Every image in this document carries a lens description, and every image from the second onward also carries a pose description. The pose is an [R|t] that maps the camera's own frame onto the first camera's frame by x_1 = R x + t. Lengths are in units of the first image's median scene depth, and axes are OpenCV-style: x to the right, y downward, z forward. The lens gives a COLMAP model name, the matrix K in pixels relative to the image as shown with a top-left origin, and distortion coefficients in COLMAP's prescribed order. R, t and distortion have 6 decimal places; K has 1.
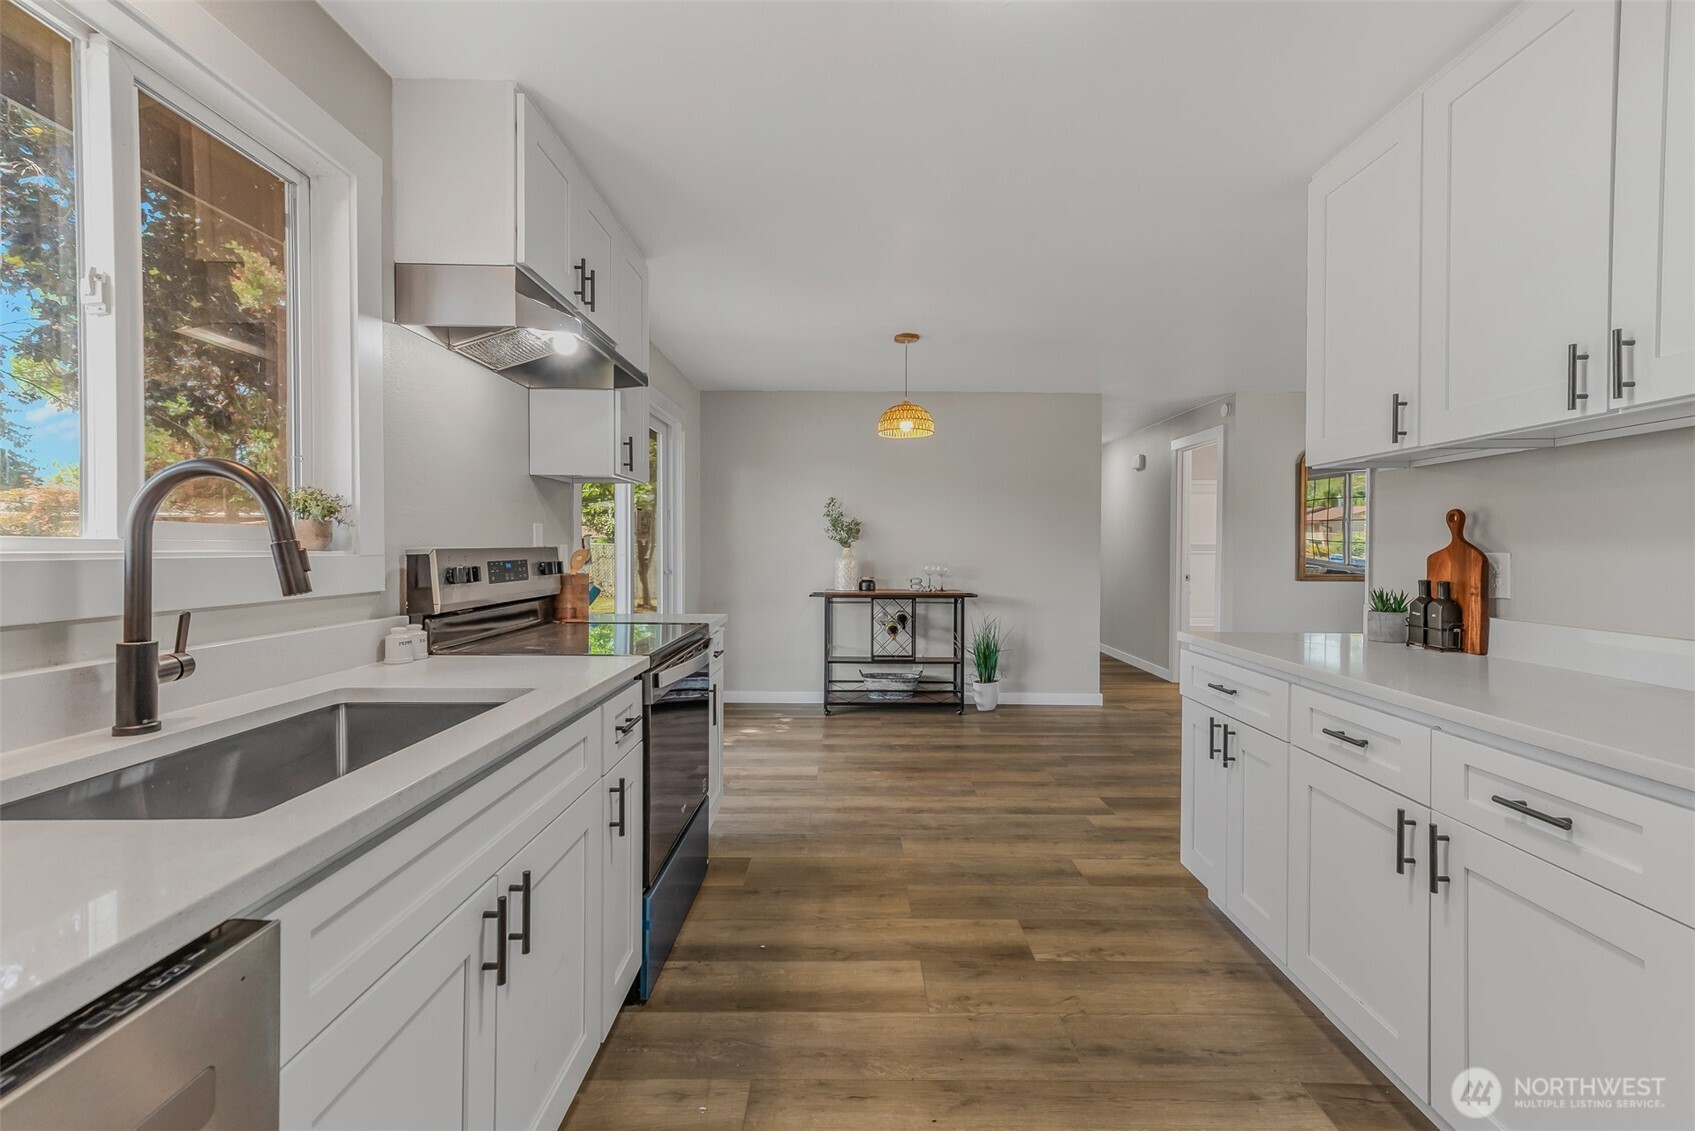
lens RADIAL K [[728.5, 0, 857.4], [0, 728.5, 561.9], [0, 0, 1]] dist [0.021640, 0.000087]
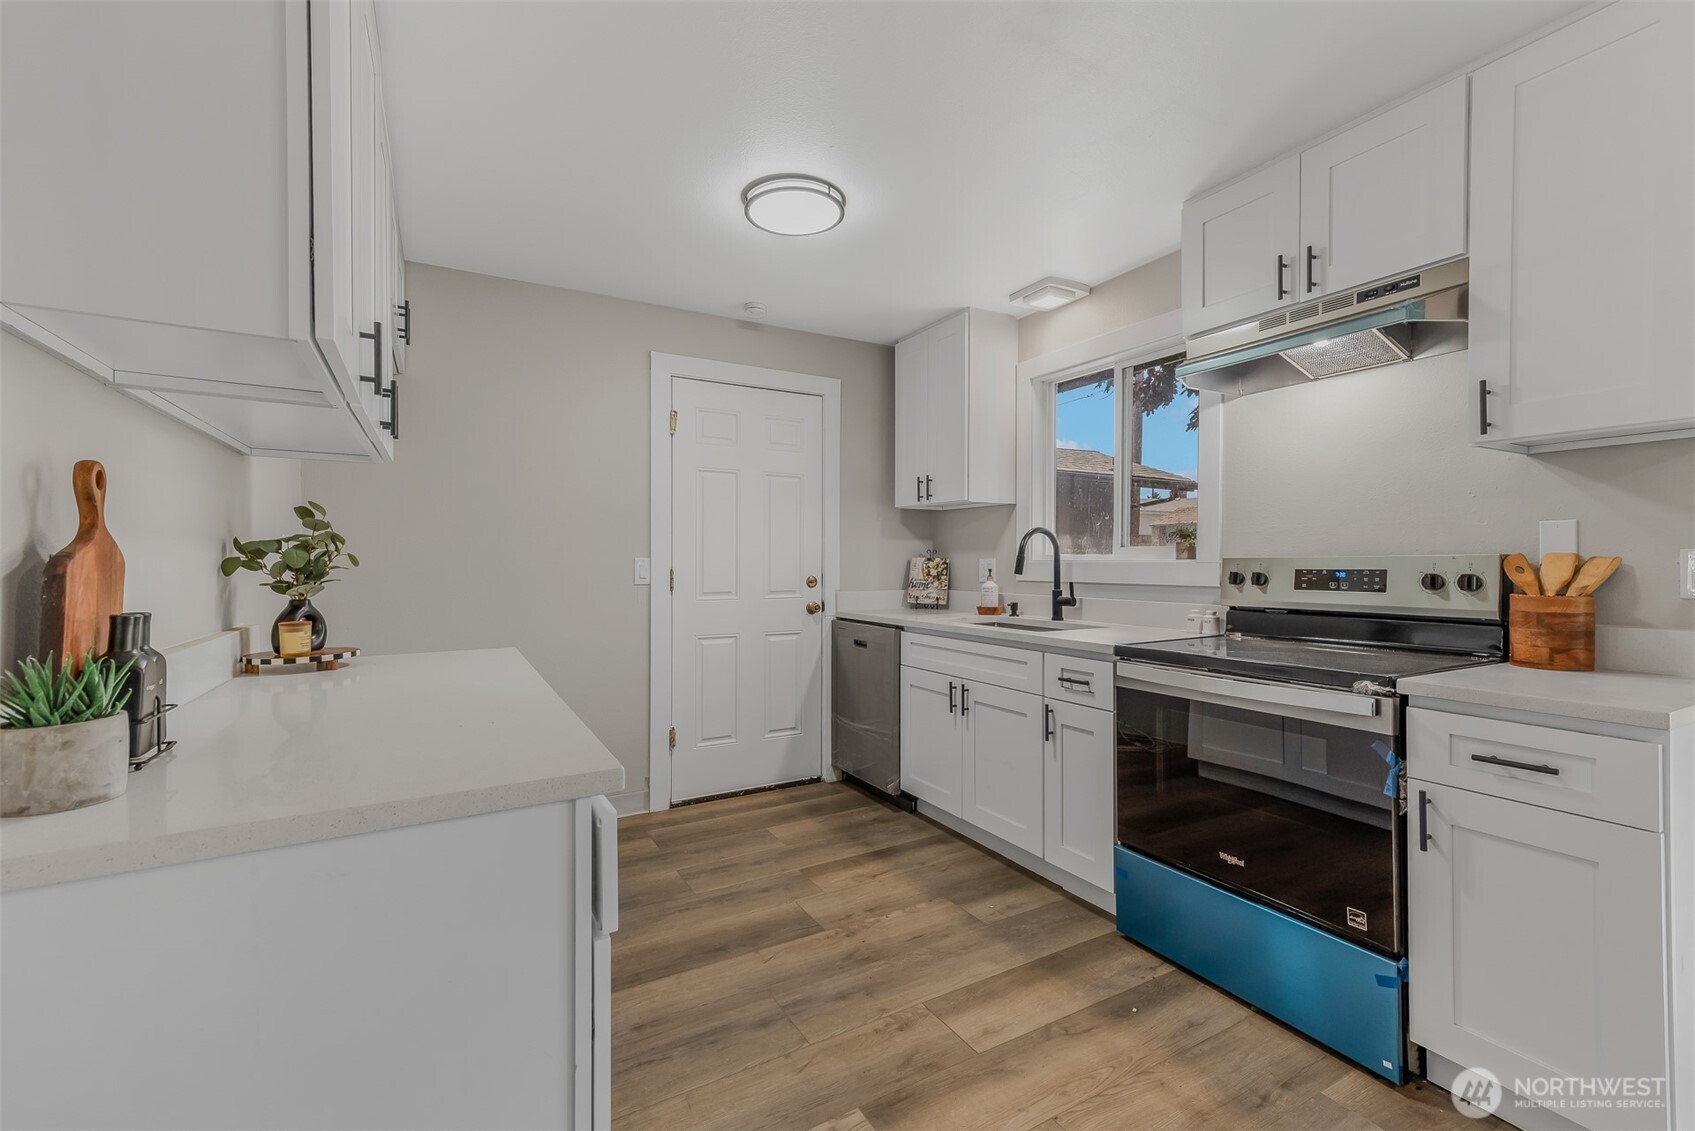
lens RADIAL K [[721.9, 0, 852.4], [0, 721.9, 566.5], [0, 0, 1]] dist [0.020282, -0.000195]
pose [[-0.869611, -0.000843, -0.493737, 0.557581], [-0.013605, 0.999660, 0.022256, -0.018470], [0.493550, 0.026072, -0.869326, 1.477606]]
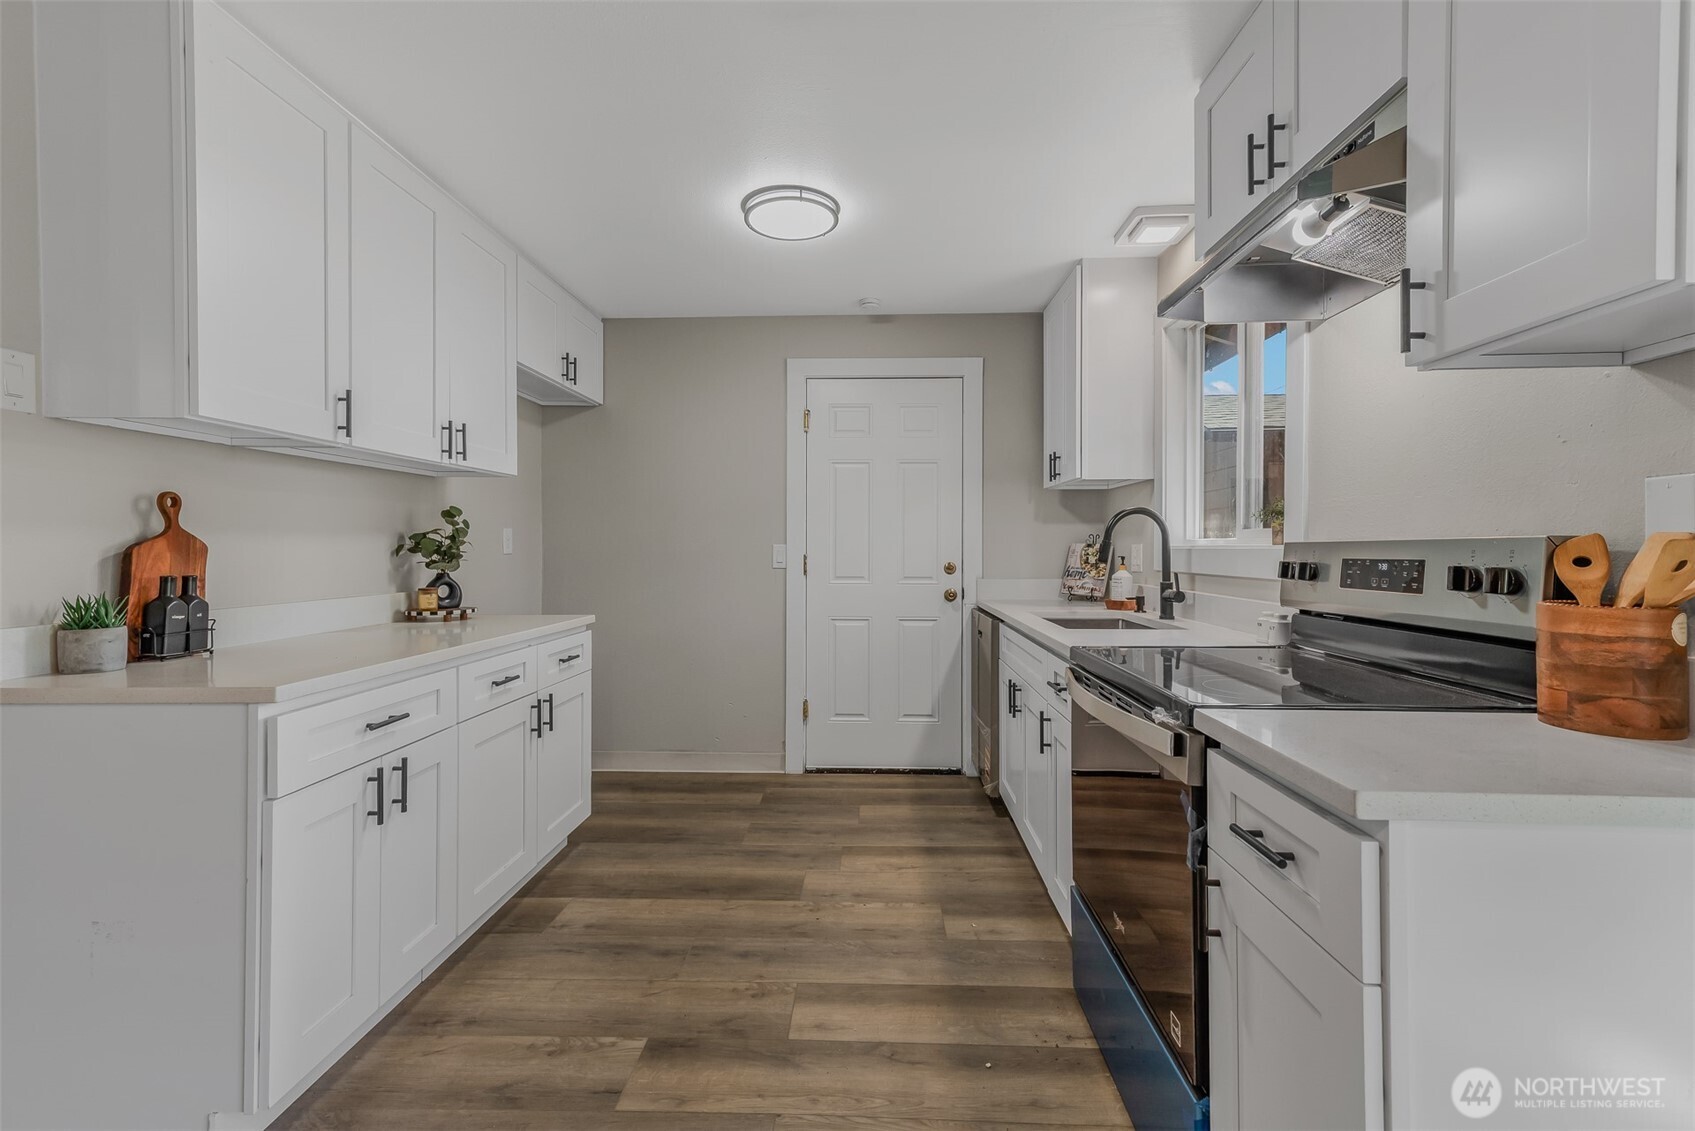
lens RADIAL K [[735.7, 0, 851.0], [0, 735.7, 549.0], [0, 0, 1]] dist [0.021348, 0.000041]
pose [[-0.999150, -0.004795, 0.040953, -0.015246], [-0.003907, 0.999756, 0.021732, -0.023677], [-0.041047, 0.021554, -0.998925, 1.650982]]
